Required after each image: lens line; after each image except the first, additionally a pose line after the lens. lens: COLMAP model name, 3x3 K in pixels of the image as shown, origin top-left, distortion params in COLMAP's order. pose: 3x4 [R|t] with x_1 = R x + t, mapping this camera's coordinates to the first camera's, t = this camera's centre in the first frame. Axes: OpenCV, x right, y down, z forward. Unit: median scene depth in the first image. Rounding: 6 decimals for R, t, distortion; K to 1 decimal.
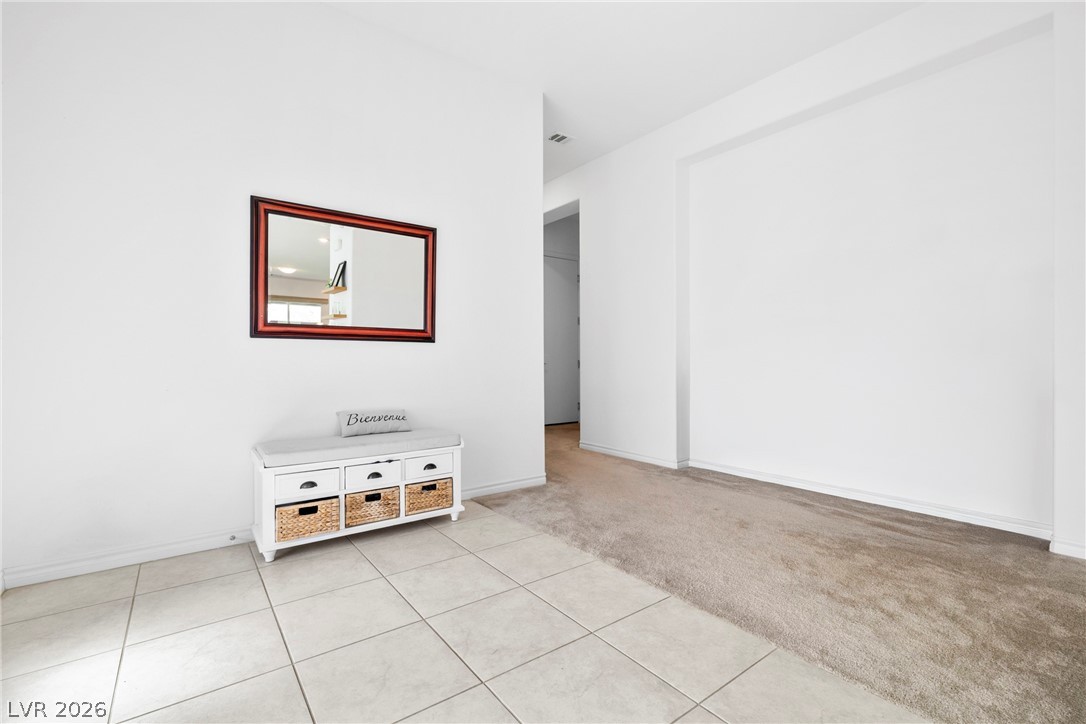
lens RADIAL K [[482.1, 0, 543.0], [0, 482.1, 362.0], [0, 0, 1]] dist [-0.000124, 0.000012]
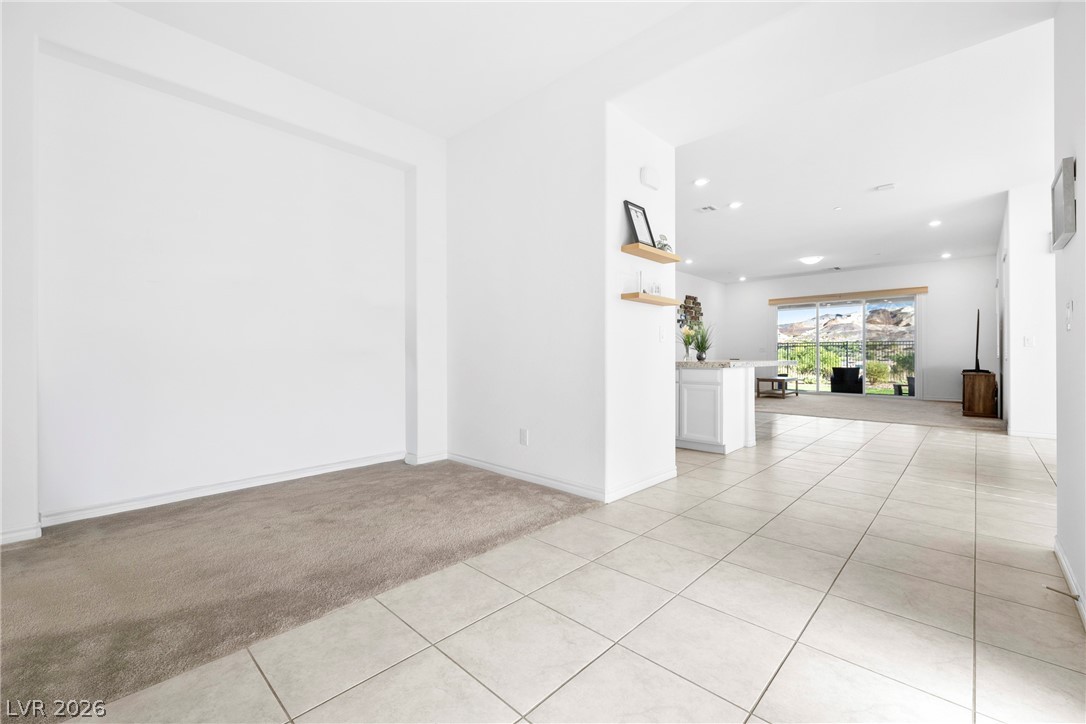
lens RADIAL K [[455.7, 0, 537.1], [0, 455.7, 354.8], [0, 0, 1]] dist [0.000119, 0.000103]
pose [[-0.157160, 0.004877, 0.987561, -0.815389], [0.005861, 0.999975, -0.004006, -0.009829], [-0.987556, 0.005159, -0.157185, 0.947090]]
